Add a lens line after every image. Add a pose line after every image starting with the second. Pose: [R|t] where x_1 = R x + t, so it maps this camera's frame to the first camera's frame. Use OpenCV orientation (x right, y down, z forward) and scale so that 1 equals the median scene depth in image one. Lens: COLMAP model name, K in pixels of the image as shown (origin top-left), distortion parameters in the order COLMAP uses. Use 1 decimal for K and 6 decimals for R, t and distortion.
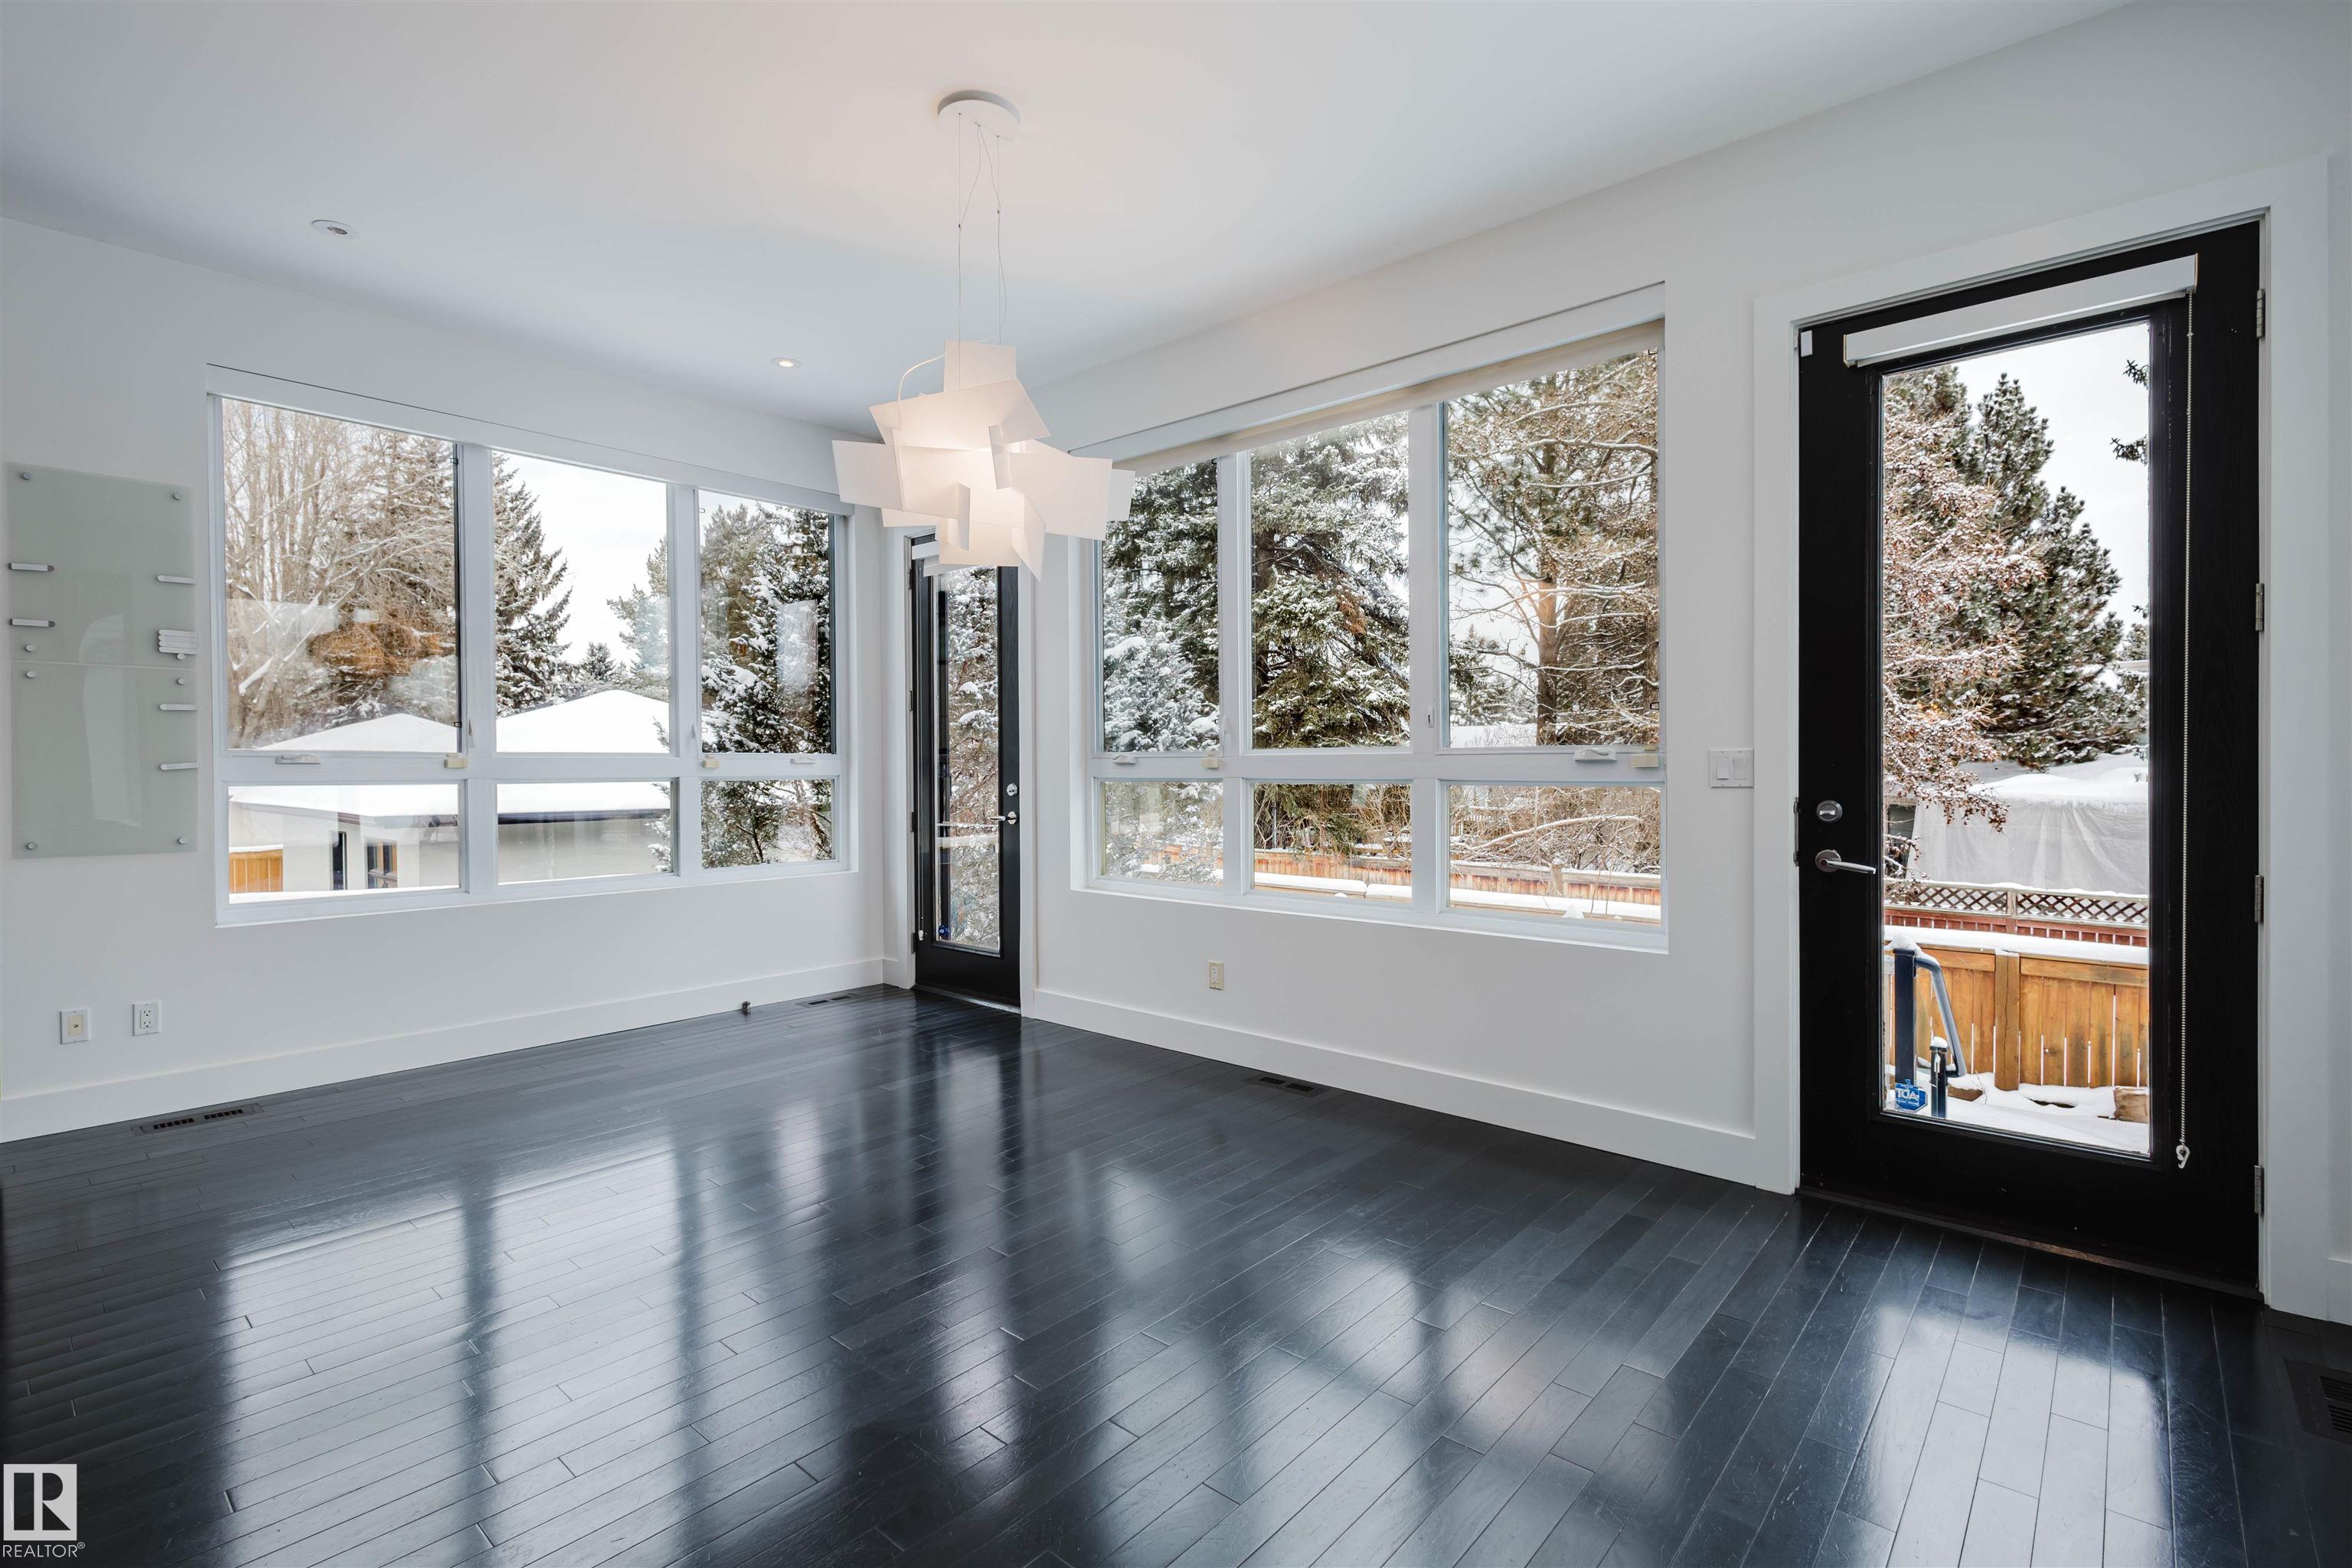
lens RADIAL K [[1084.5, 0, 1165.0], [0, 1084.5, 769.1], [0, 0, 1]] dist [0.012167, -0.002179]
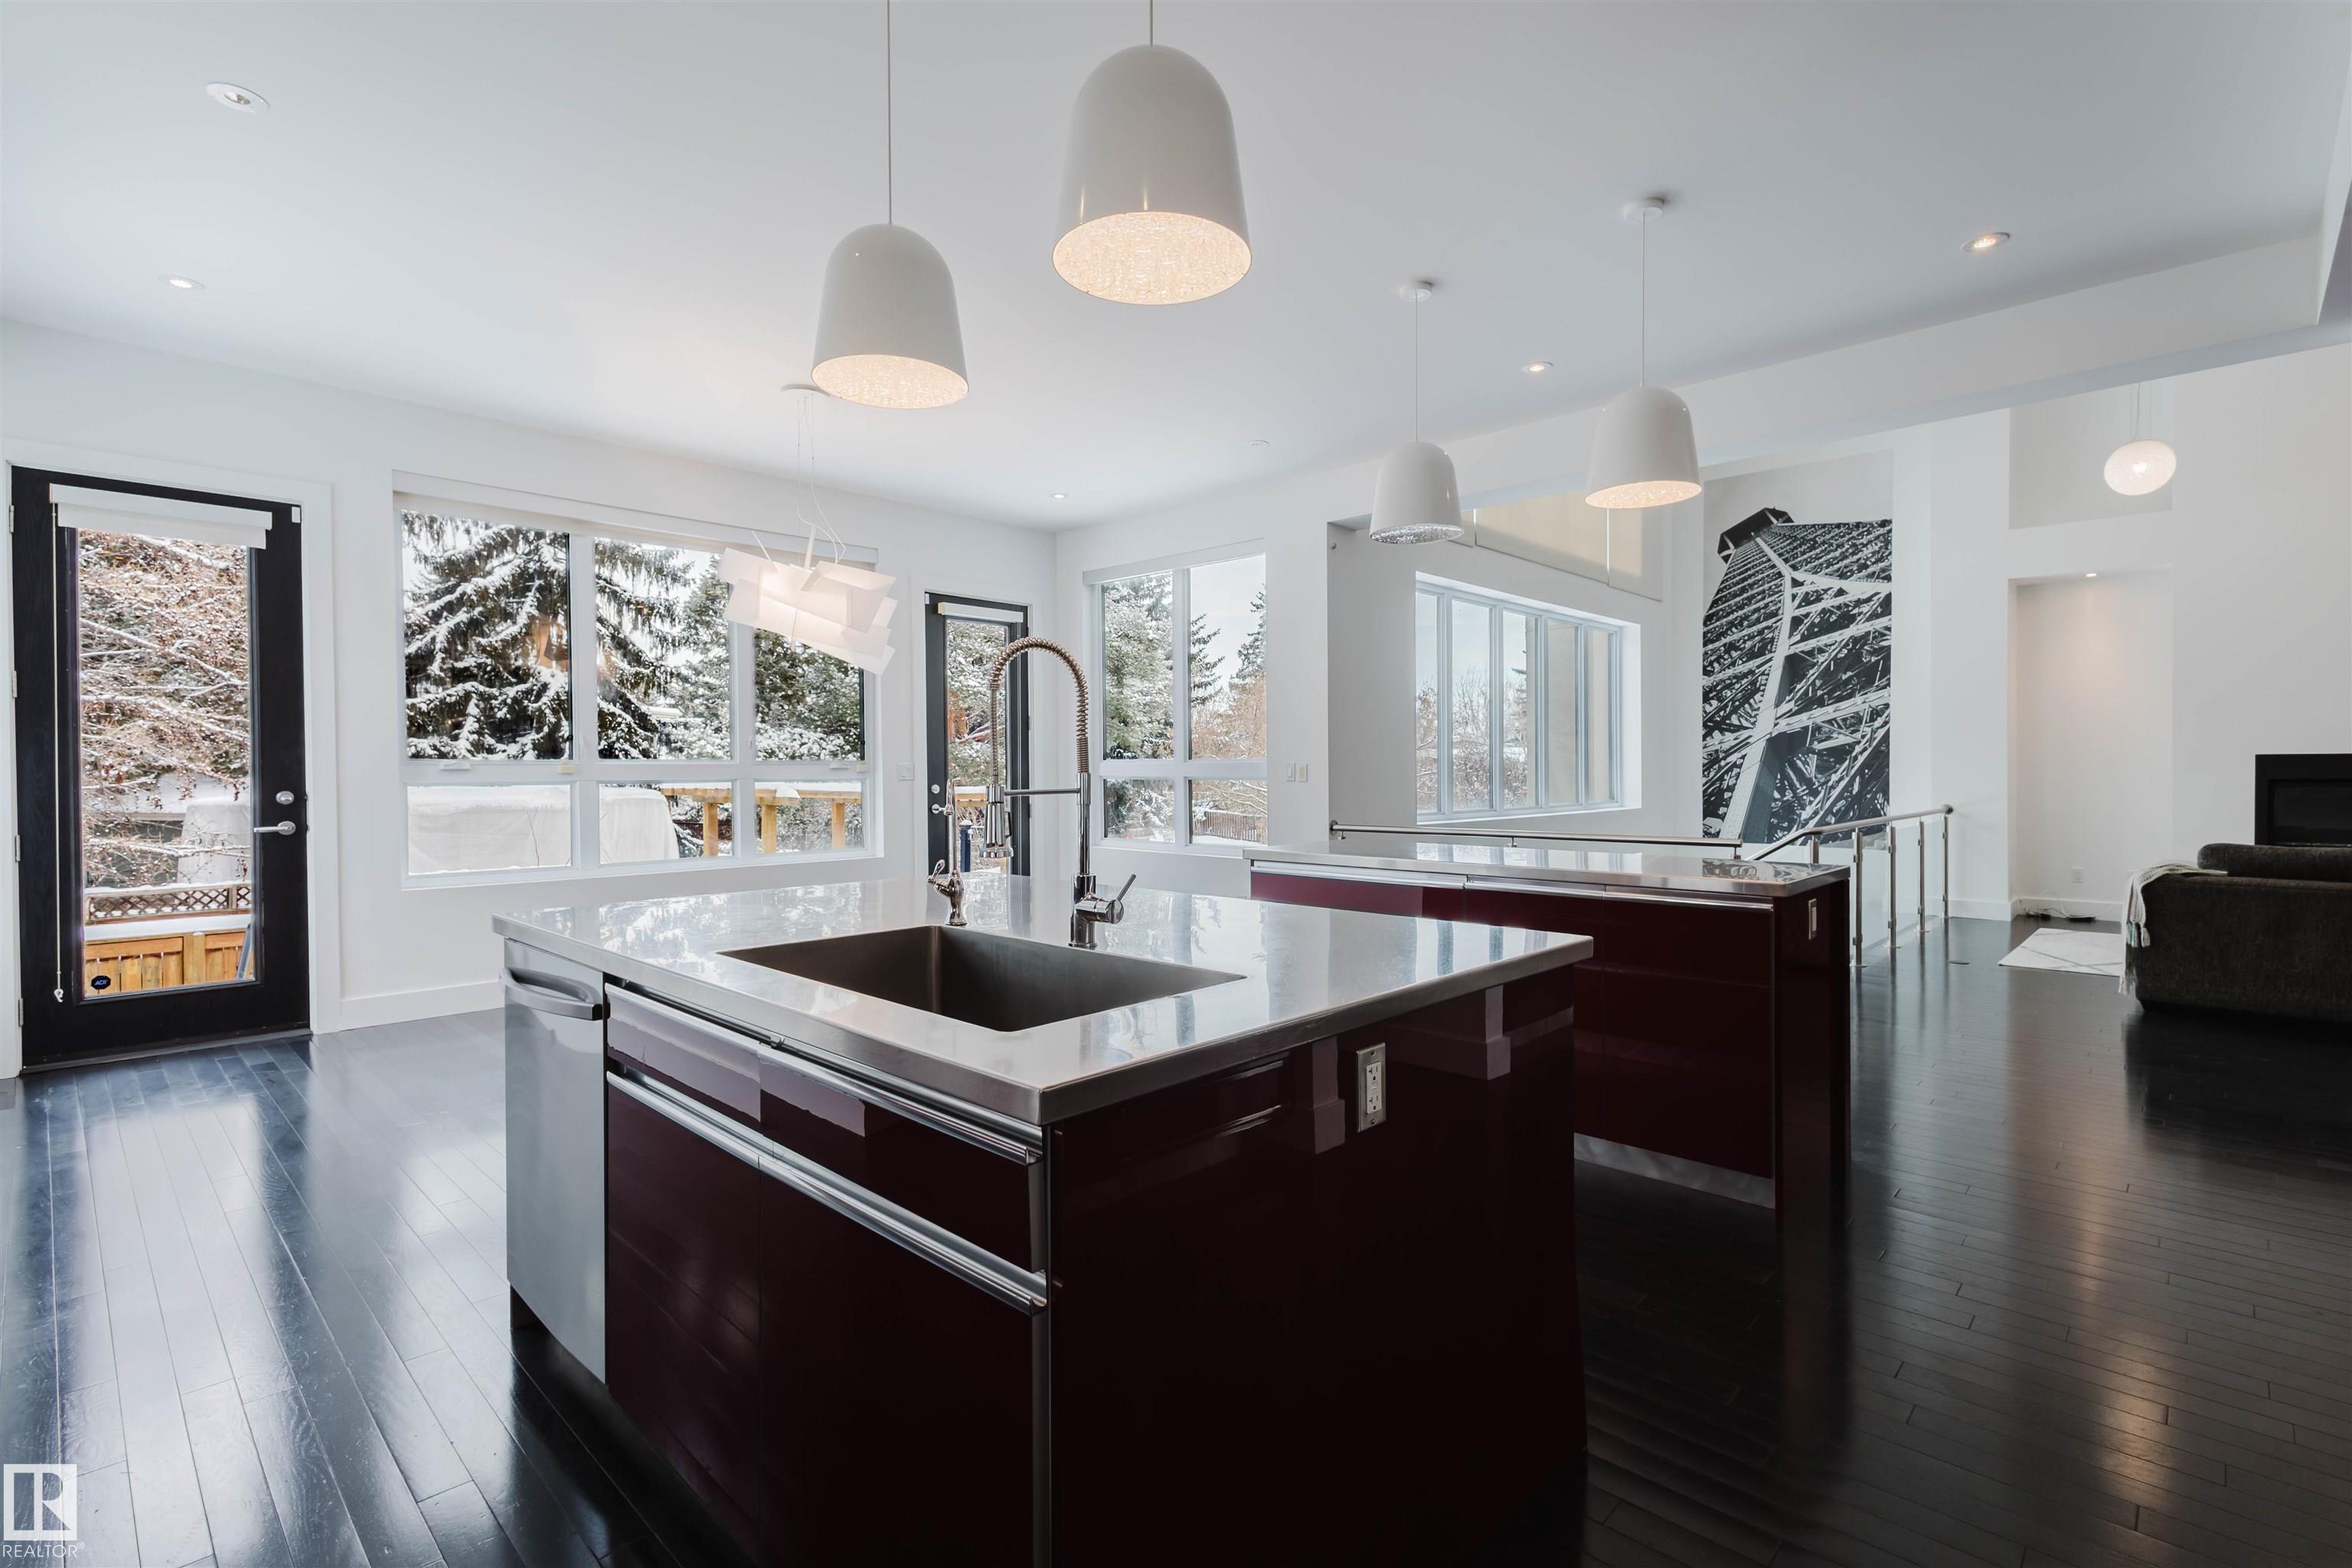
lens RADIAL K [[1084.5, 0, 1164.9], [0, 1084.5, 781.5], [0, 0, 1]] dist [0.012167, -0.002179]
pose [[0.036325, -0.007802, 0.999310, -1.035855], [0.006509, 0.999950, 0.007571, 0.002821], [-0.999319, 0.006230, 0.036374, 0.212473]]
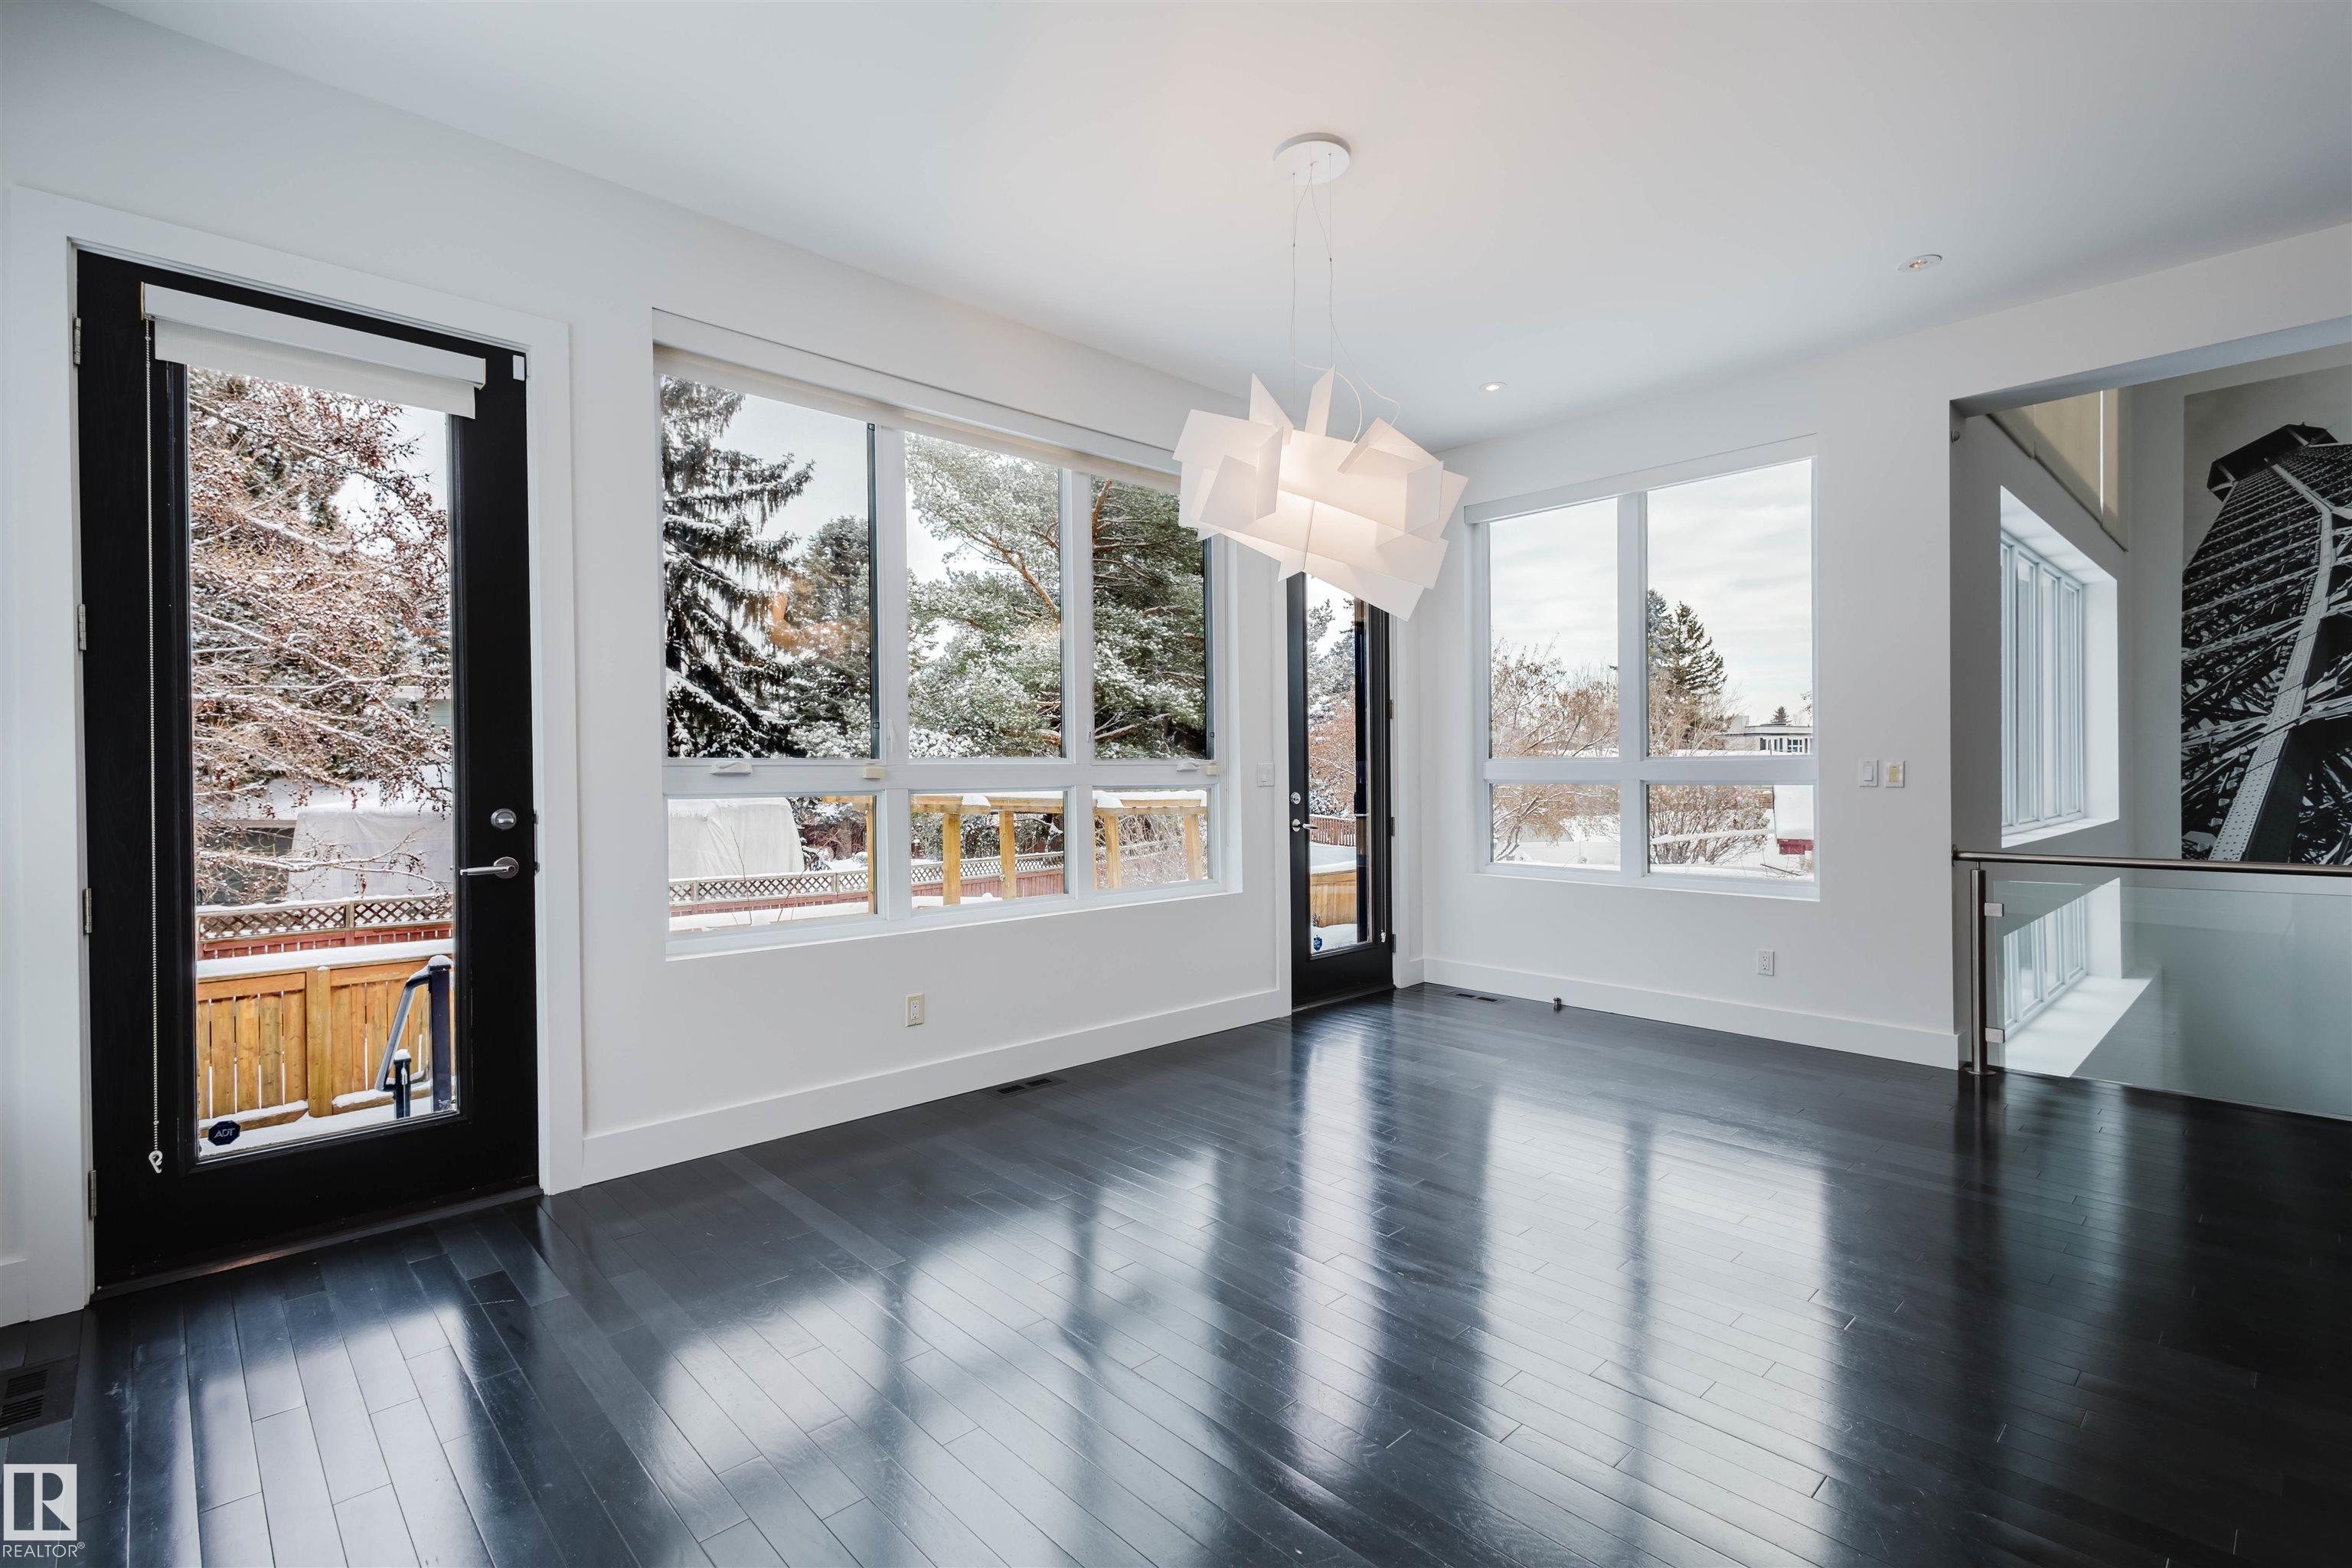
lens RADIAL K [[1084.5, 0, 1165.7], [0, 1084.5, 779.9], [0, 0, 1]] dist [0.012167, -0.002179]
pose [[0.088300, -0.004113, 0.996085, -0.683087], [0.009239, 0.999952, 0.003310, -0.000609], [-0.996051, 0.008910, 0.088334, 0.589063]]
